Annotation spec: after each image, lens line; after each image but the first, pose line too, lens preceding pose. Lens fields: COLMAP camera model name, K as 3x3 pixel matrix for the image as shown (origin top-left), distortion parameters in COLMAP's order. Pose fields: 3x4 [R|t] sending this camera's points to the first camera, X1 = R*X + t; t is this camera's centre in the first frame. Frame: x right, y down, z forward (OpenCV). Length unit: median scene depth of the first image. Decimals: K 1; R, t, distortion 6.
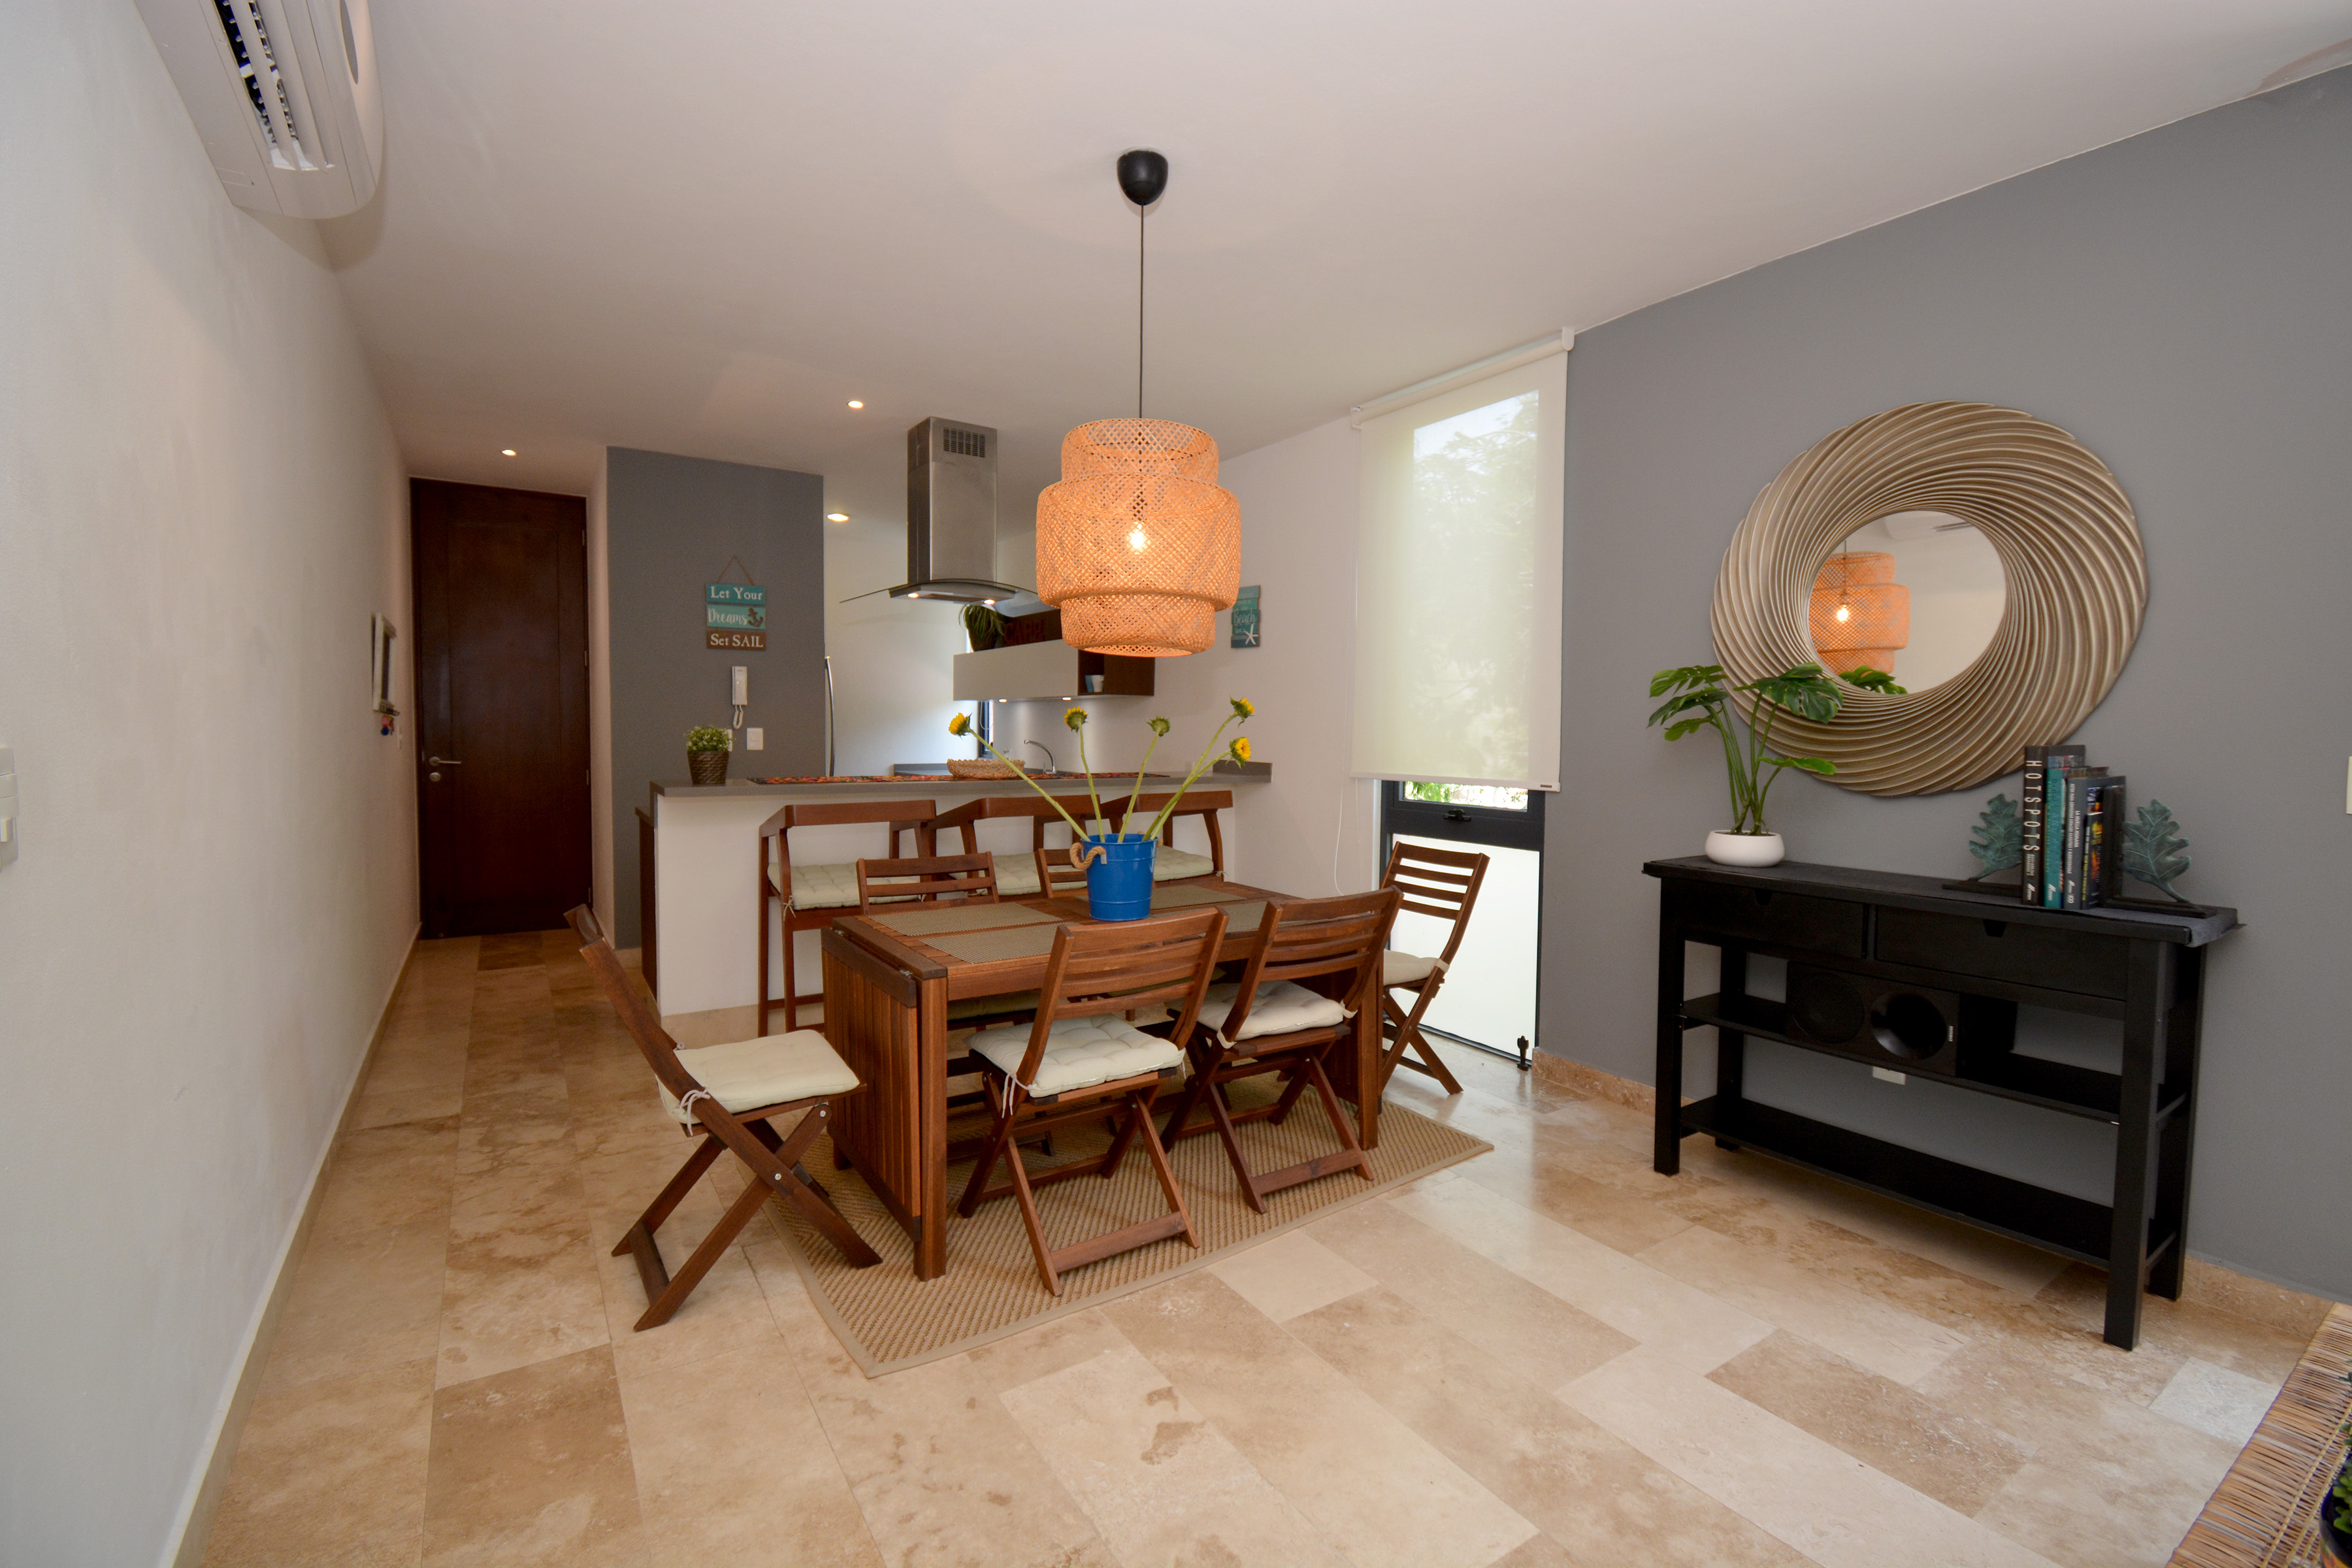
lens RADIAL K [[1032.0, 0, 1206.6], [0, 1032.0, 775.8], [0, 0, 1]] dist [0.019765, -0.027165]
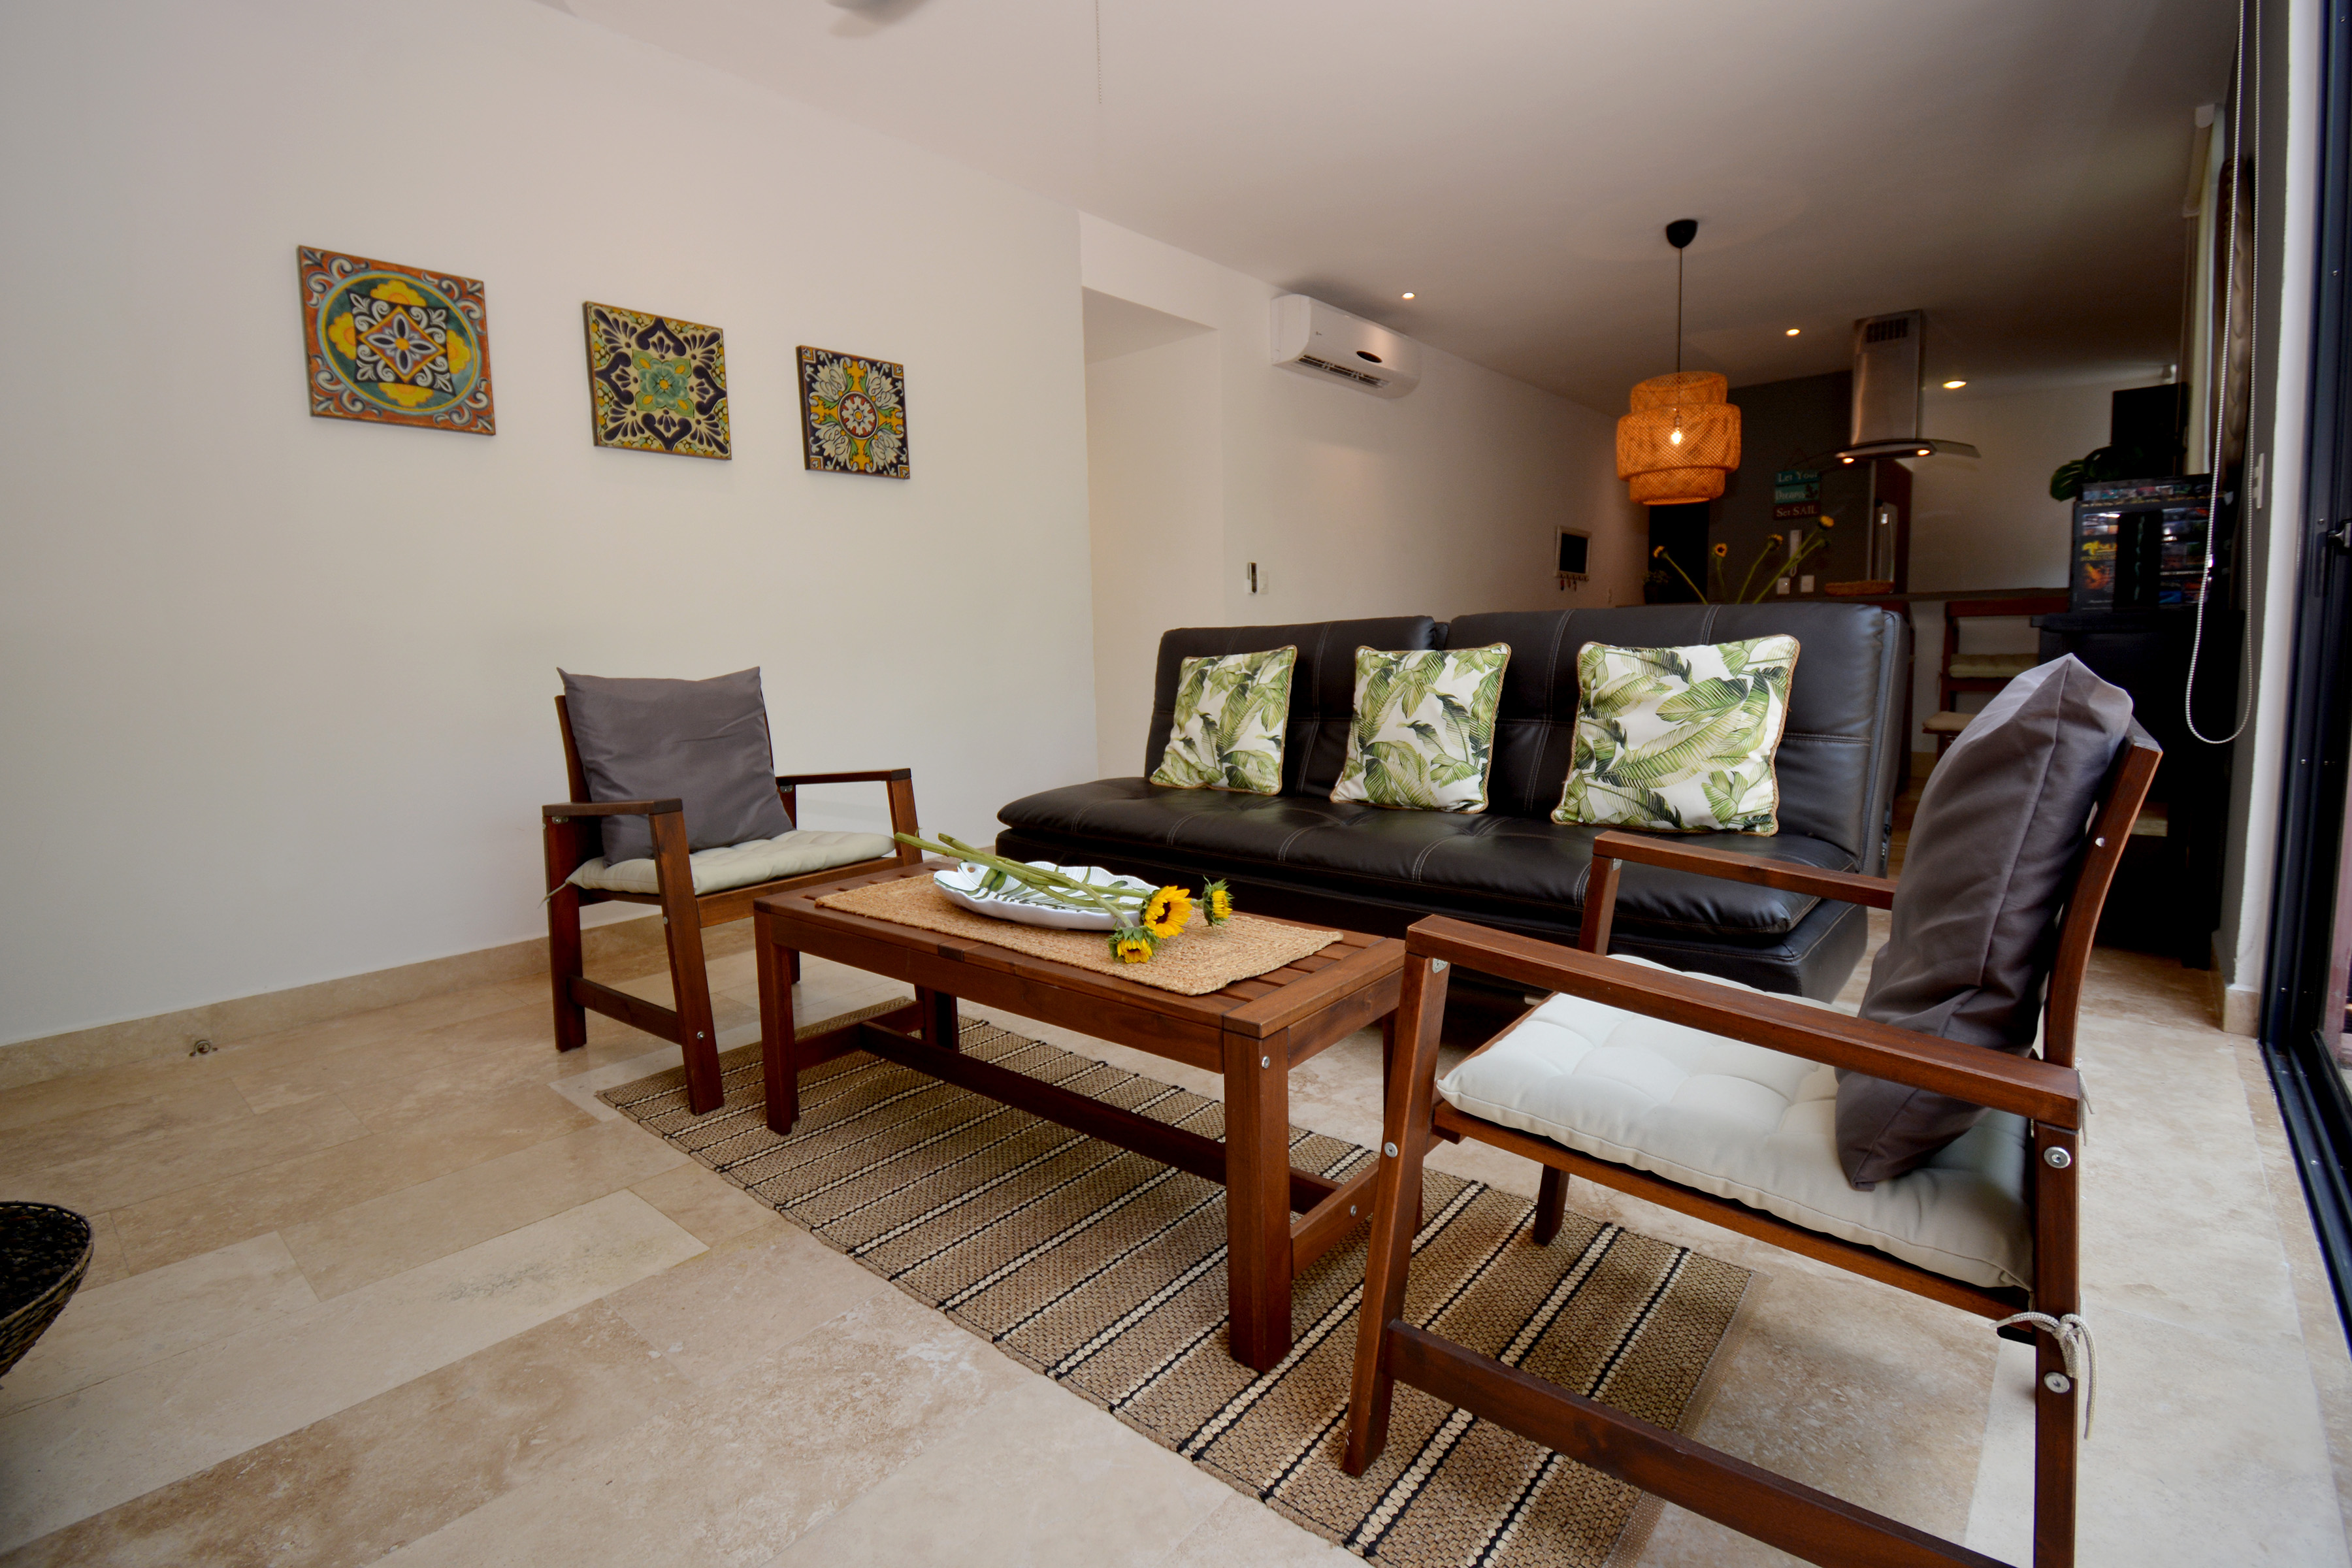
lens RADIAL K [[1078.2, 0, 1174.1], [0, 1078.2, 757.8], [0, 0, 1]] dist [0.027144, -0.031251]
pose [[0.259990, 0.086510, -0.961728, 1.395927], [-0.016626, 0.996232, 0.085119, 0.160212], [0.965468, -0.006140, 0.260449, -0.298613]]
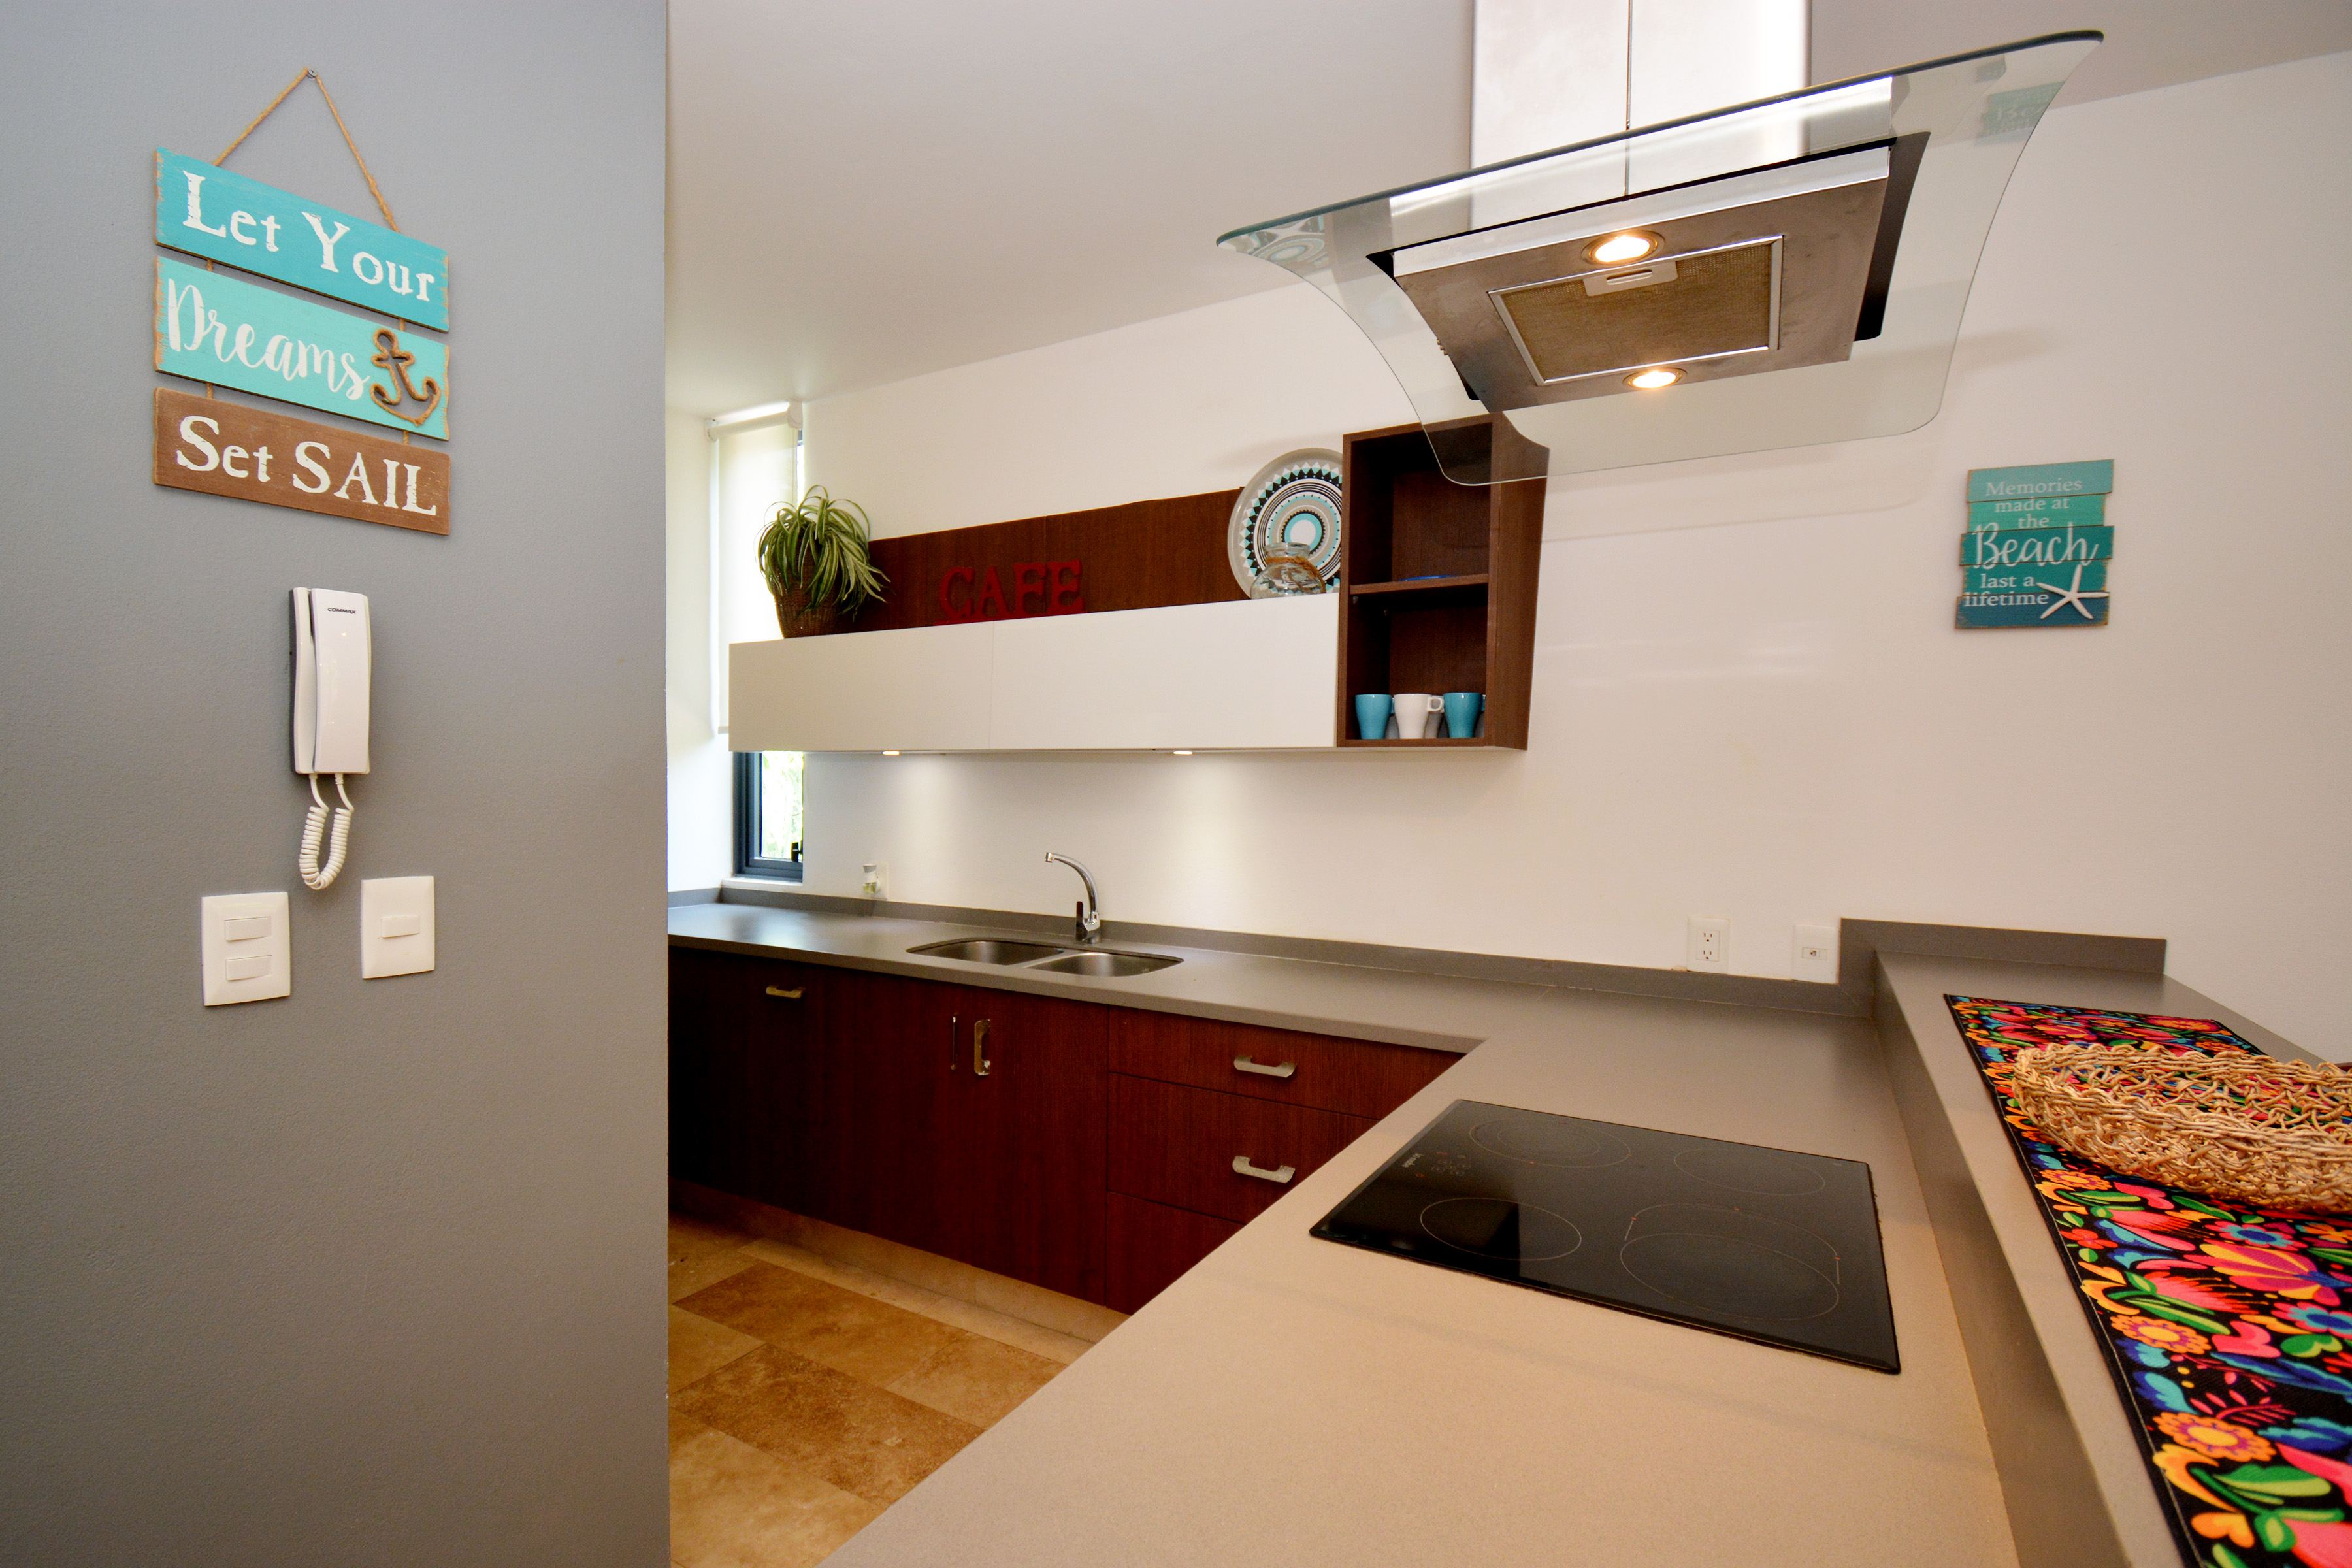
lens RADIAL K [[1091.6, 0, 1130.1], [0, 1091.6, 815.2], [0, 0, 1]] dist [0.030035, -0.031991]
pose [[0.907692, -0.013379, 0.419423, -0.766306], [0.018024, 0.999812, -0.007114, -0.106846], [-0.419250, 0.014017, 0.907763, 1.403978]]
